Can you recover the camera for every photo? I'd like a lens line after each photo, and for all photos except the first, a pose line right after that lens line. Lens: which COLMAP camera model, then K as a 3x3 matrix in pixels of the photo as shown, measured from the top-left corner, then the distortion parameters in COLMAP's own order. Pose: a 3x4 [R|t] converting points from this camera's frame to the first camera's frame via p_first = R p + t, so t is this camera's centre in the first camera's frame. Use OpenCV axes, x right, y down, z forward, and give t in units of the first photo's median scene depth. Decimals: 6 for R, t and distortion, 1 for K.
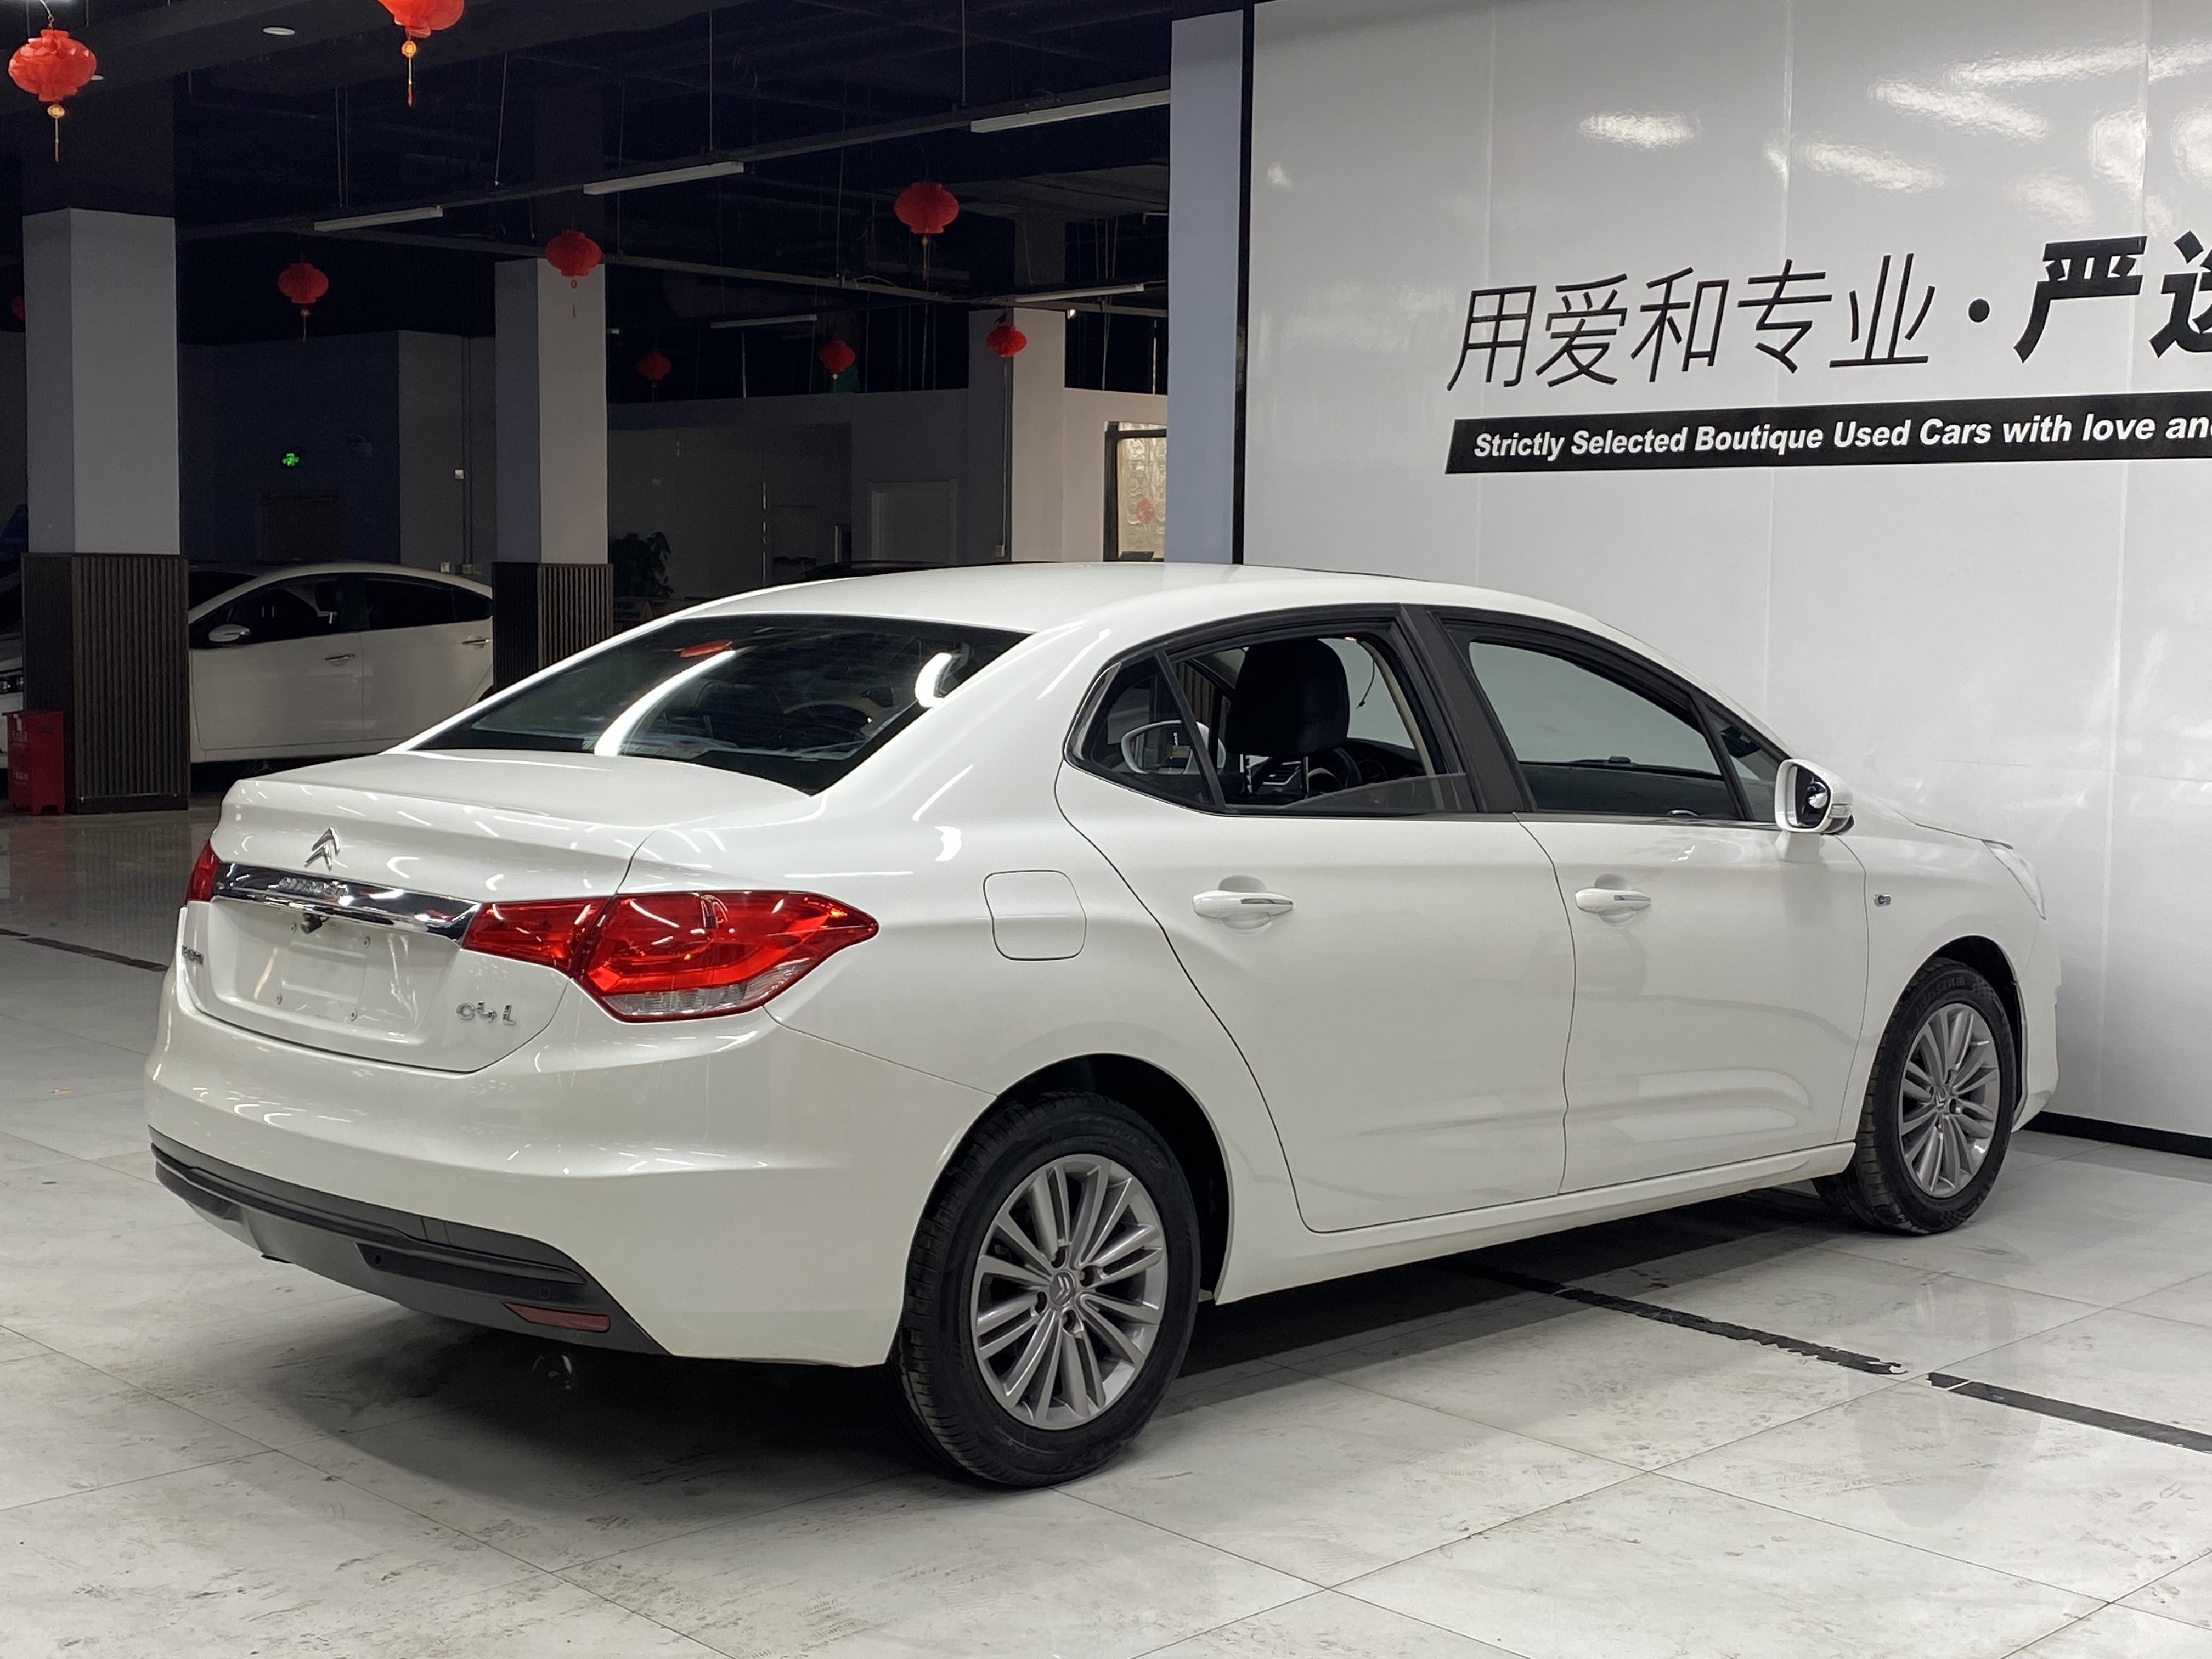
lens RADIAL K [[2888.1, 0, 1106.0], [0, 2888.1, 829.5], [0, 0, 1]] dist [0.134378, -0.435508]
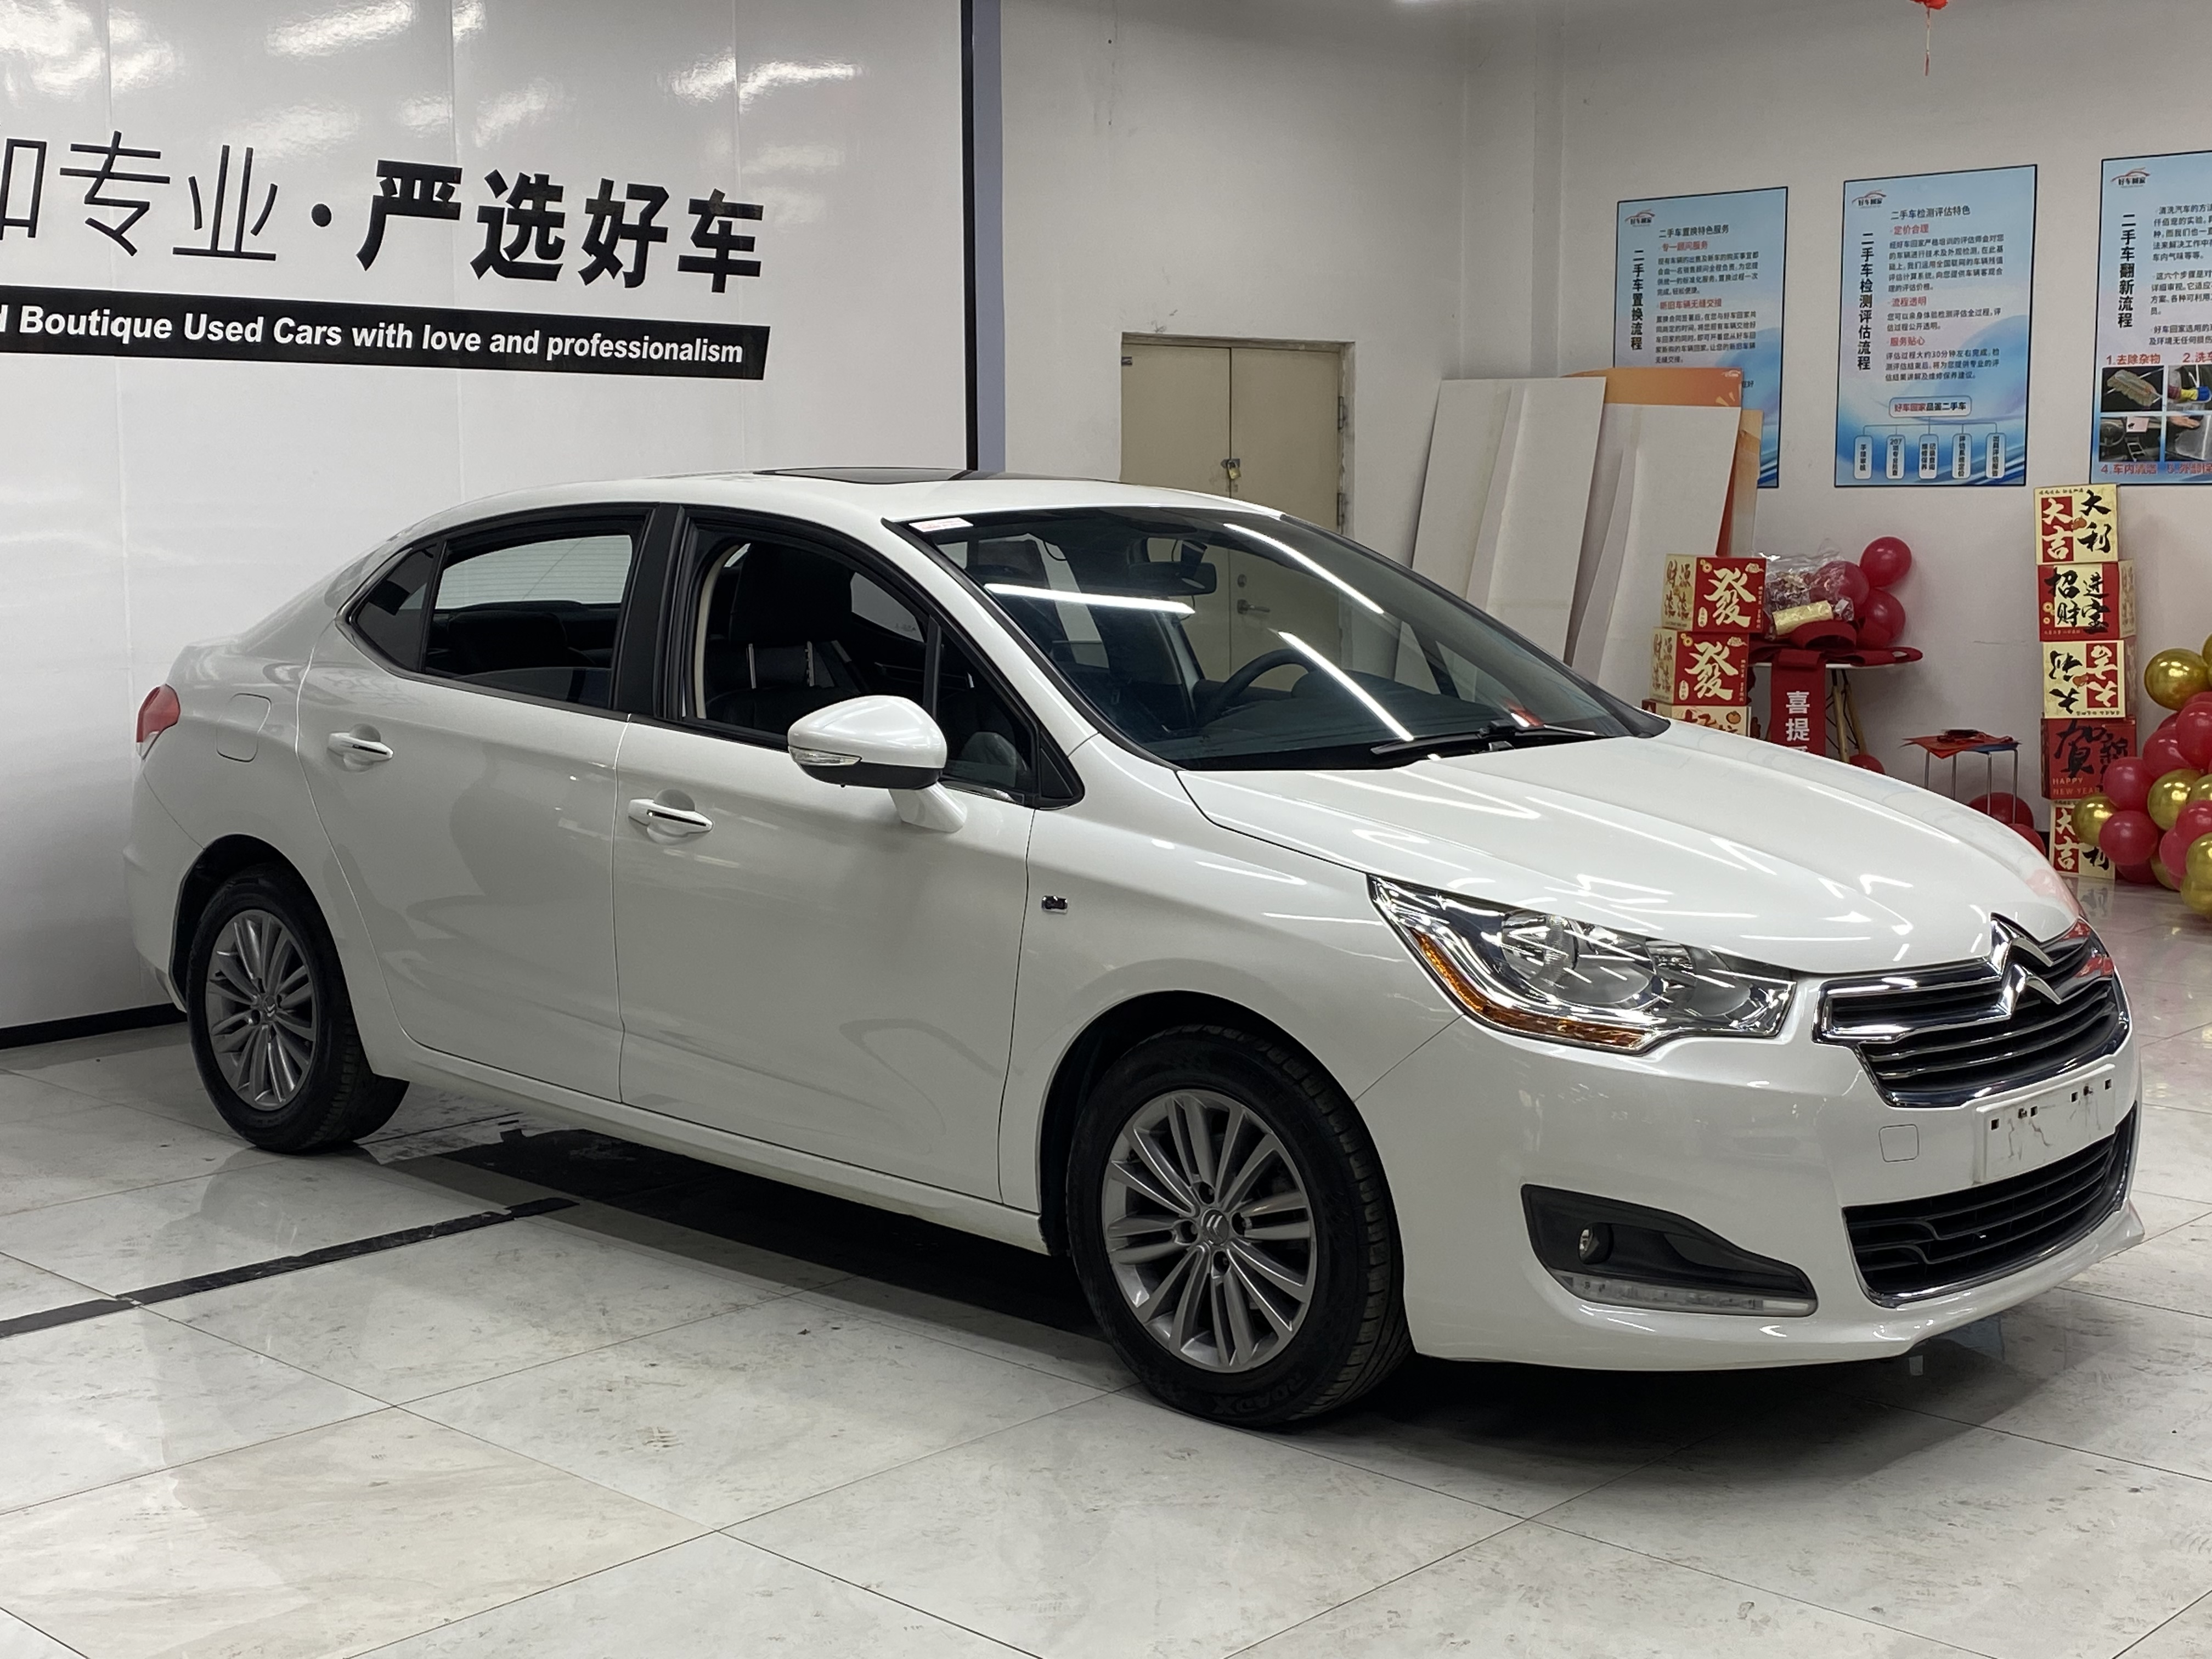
lens RADIAL K [[2846.6, 0, 1116.5], [0, 2846.6, 820.8], [0, 0, 1]] dist [0.121791, -0.388276]
pose [[-0.045270, -0.128983, 0.990613, -0.713503], [0.092208, 0.986857, 0.132707, -0.072501], [-0.994710, 0.097350, -0.032781, 0.742439]]
